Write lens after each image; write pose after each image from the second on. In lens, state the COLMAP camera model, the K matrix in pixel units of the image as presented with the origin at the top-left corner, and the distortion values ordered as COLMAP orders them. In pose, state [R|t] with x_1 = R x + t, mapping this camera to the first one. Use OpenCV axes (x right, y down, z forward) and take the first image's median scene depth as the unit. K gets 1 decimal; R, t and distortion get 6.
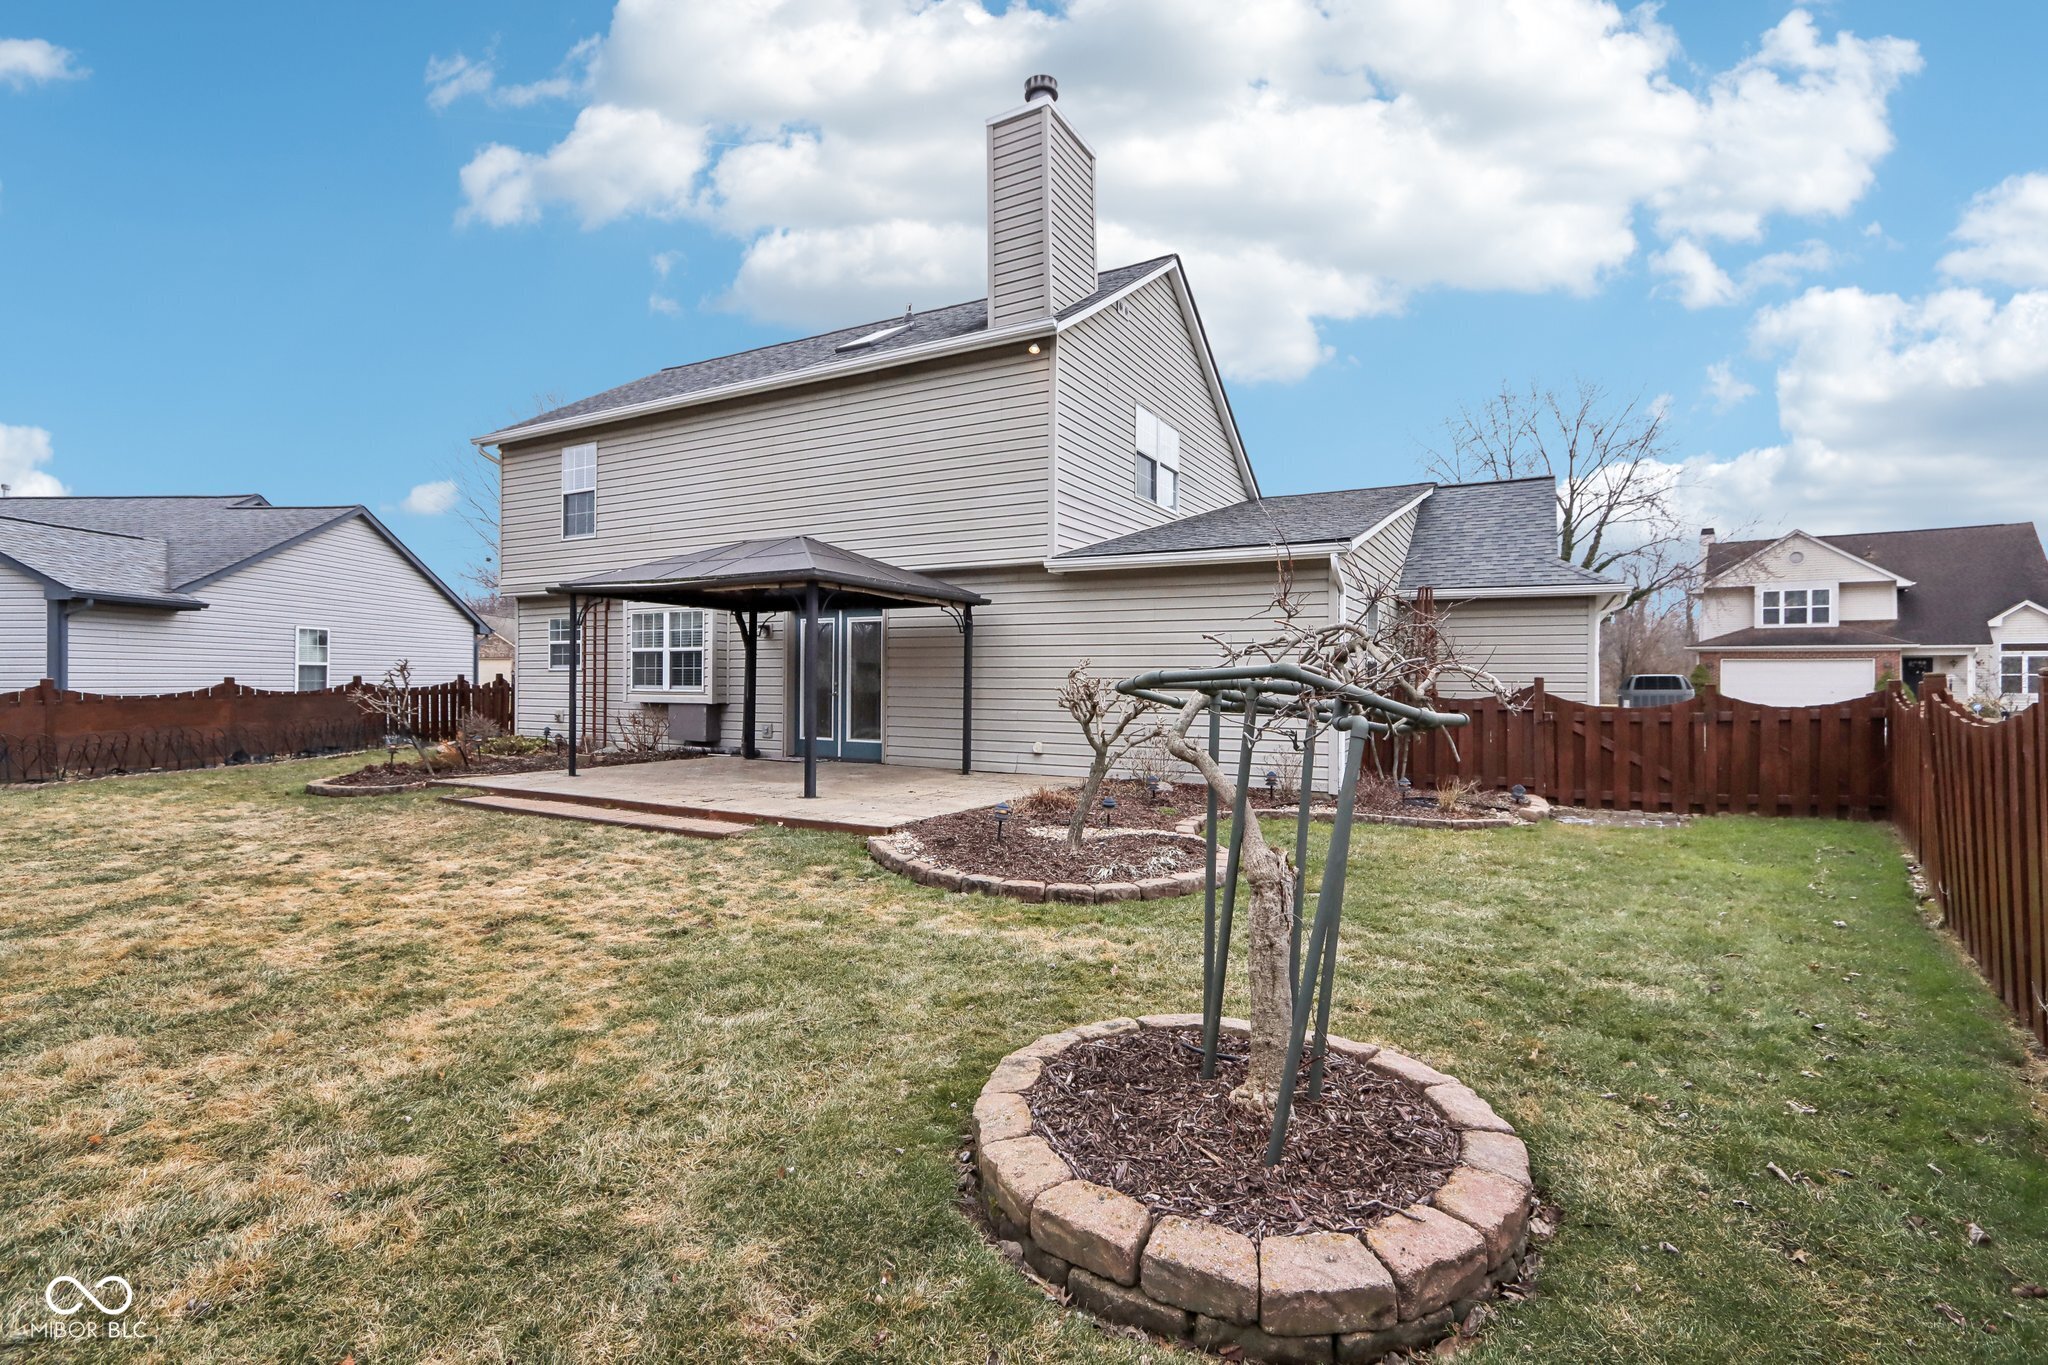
lens RADIAL K [[952.0, 0, 1002.9], [0, 952.0, 654.4], [0, 0, 1]] dist [-0.007125, -0.000277]
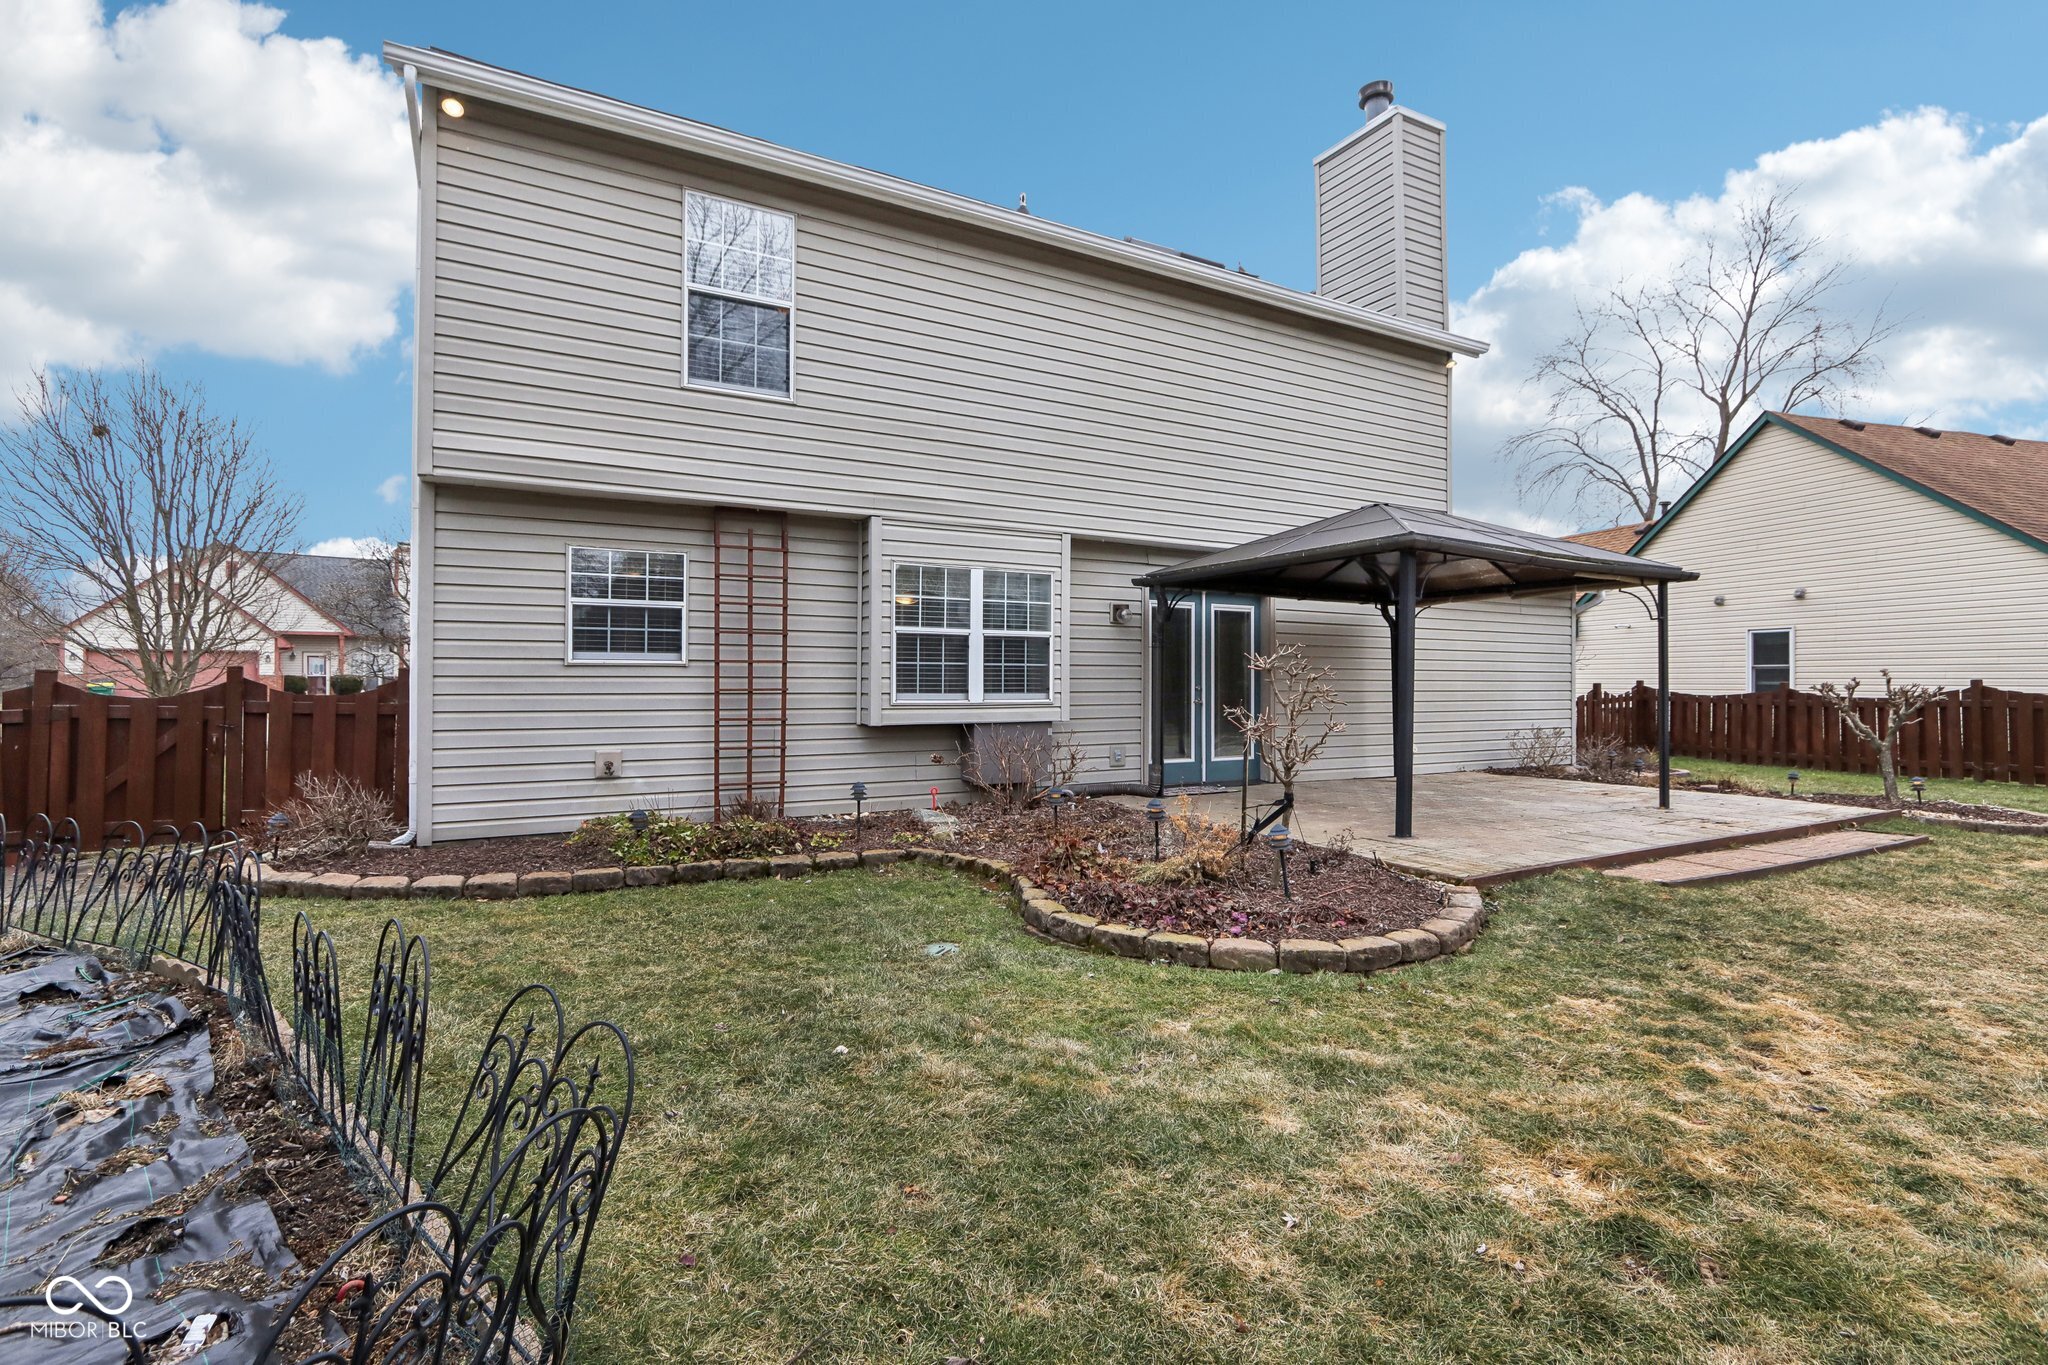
lens RADIAL K [[981.1, 0, 1016.3], [0, 981.1, 667.9], [0, 0, 1]] dist [-0.015490, -0.000560]
pose [[0.509660, 0.011076, 0.860305, -0.891958], [-0.022603, 0.999744, 0.000520, 0.016654], [-0.860079, -0.019711, 0.509780, 0.687723]]
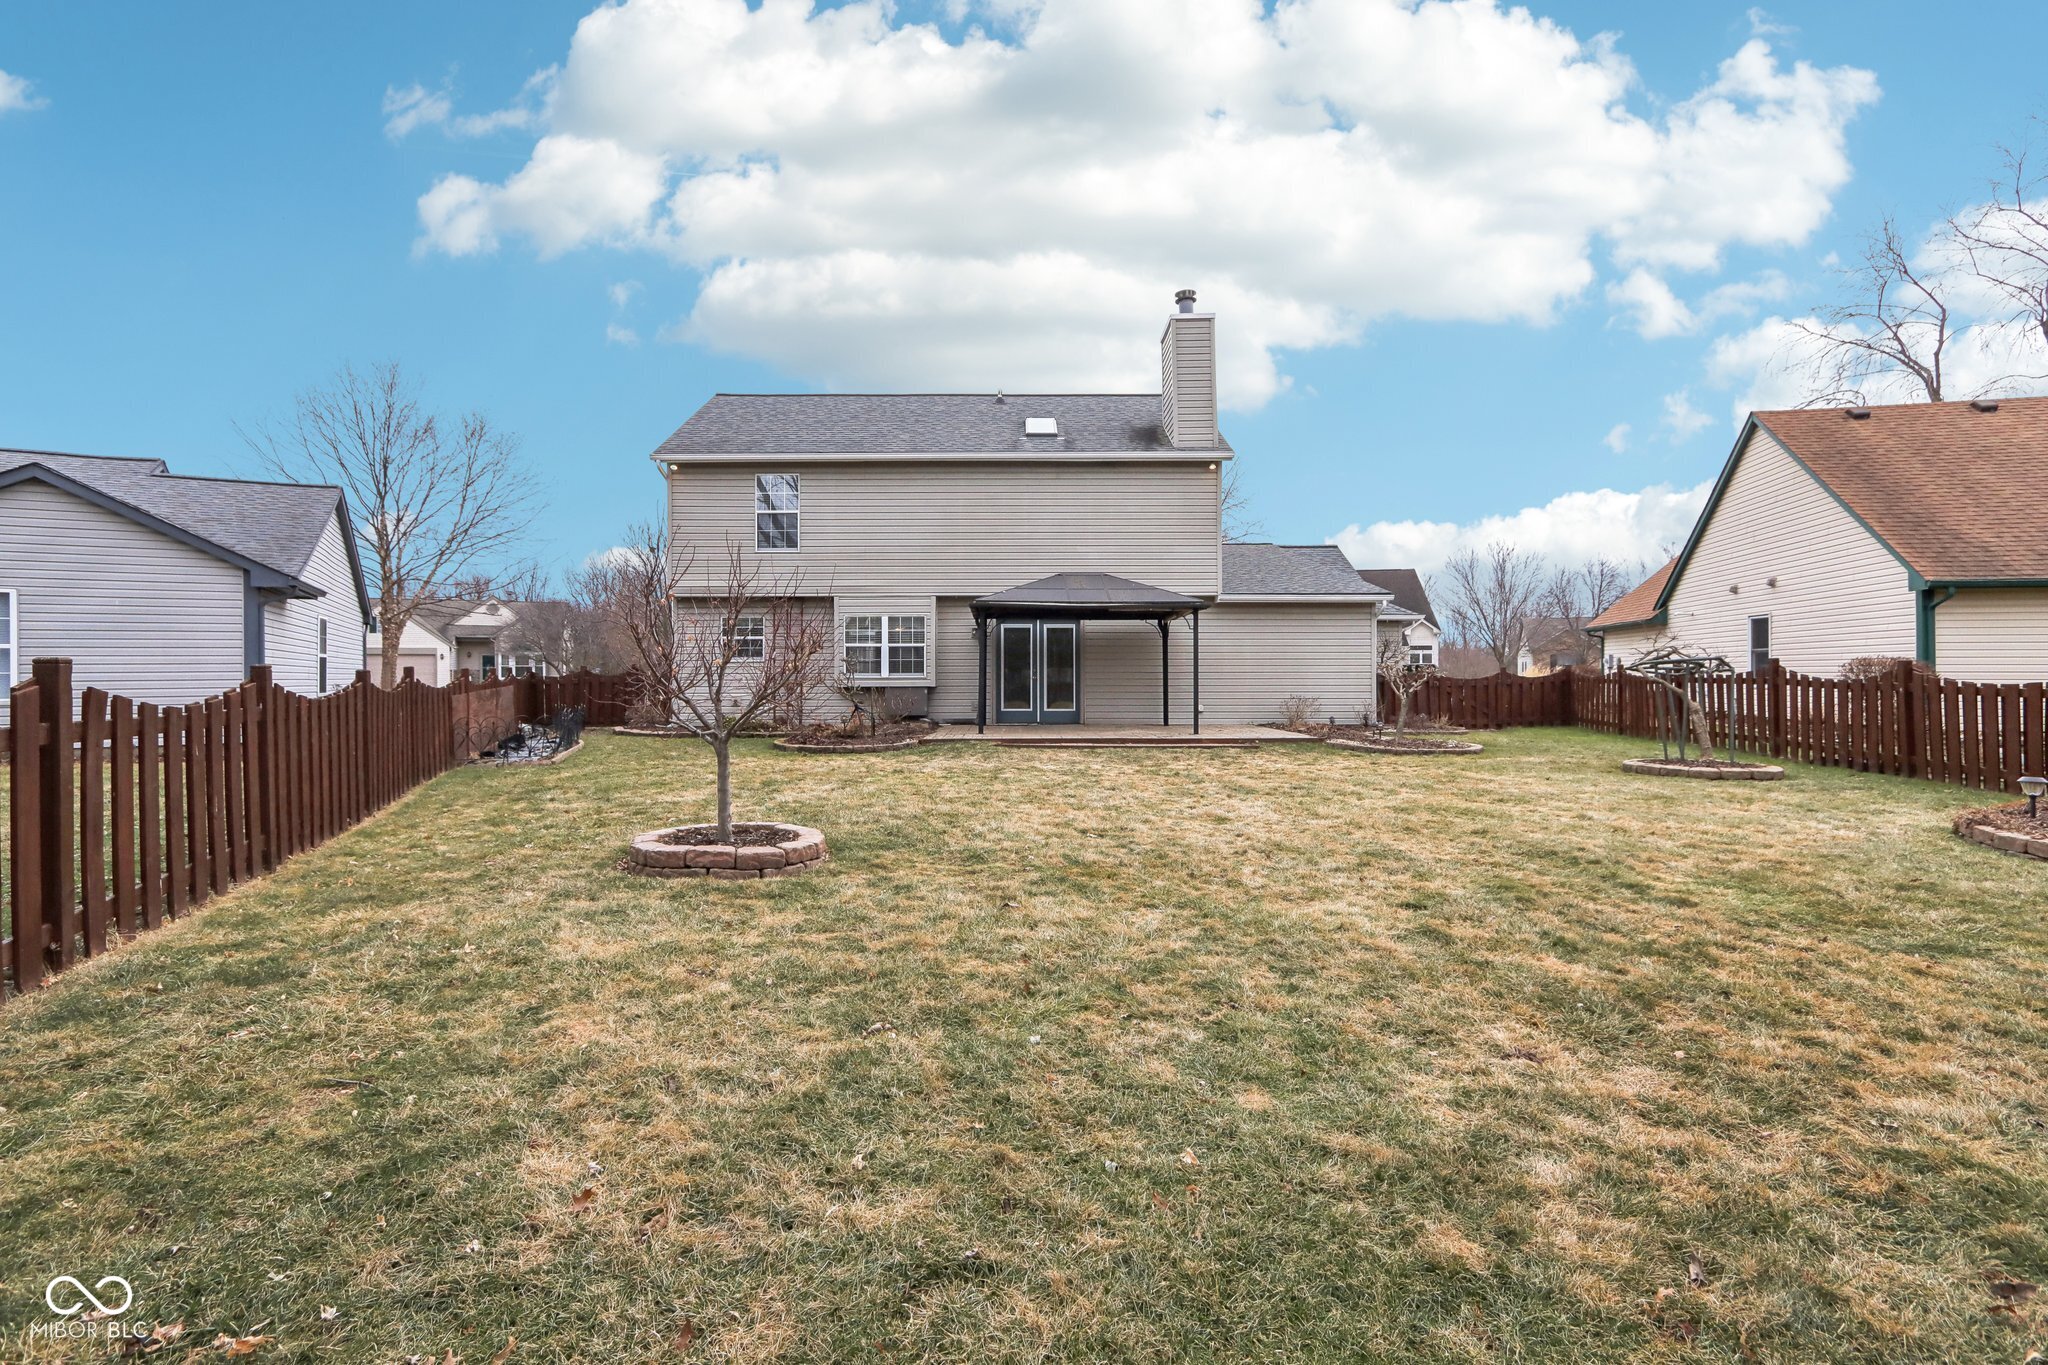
lens RADIAL K [[981.1, 0, 1016.3], [0, 981.1, 667.9], [0, 0, 1]] dist [-0.015490, -0.000560]
pose [[0.872681, -0.002134, 0.488286, -0.875976], [-0.006771, 0.999841, 0.016472, 0.002777], [-0.488244, -0.017681, 0.872528, -0.260155]]
